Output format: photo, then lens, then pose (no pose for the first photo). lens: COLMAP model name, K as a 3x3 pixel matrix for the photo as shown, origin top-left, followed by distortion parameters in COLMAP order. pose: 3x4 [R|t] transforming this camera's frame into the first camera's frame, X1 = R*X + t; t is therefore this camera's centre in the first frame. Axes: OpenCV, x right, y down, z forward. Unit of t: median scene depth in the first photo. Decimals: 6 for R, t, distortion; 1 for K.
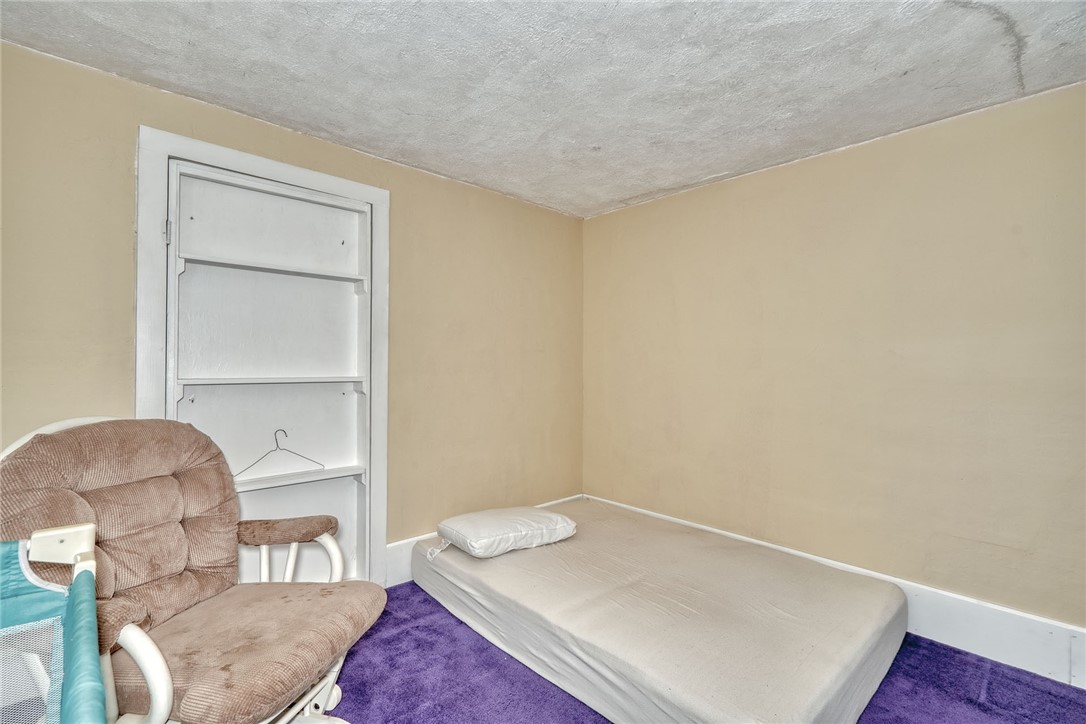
lens RADIAL K [[497.2, 0, 539.5], [0, 497.2, 361.8], [0, 0, 1]] dist [-0.005387, 0.004123]
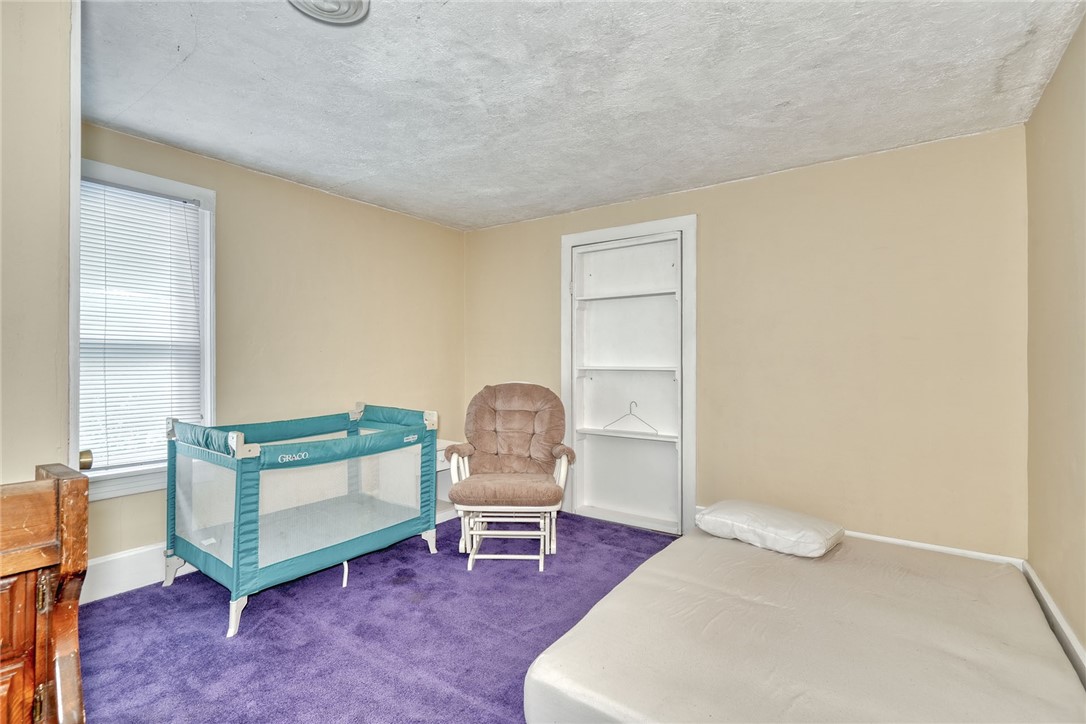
lens RADIAL K [[497.2, 0, 540.3], [0, 497.2, 361.4], [0, 0, 1]] dist [-0.005387, 0.004123]
pose [[0.209877, -0.003283, -0.977722, 0.906815], [0.009796, 0.999951, -0.001255, 0.015394], [0.977679, -0.009314, 0.209899, 0.419246]]
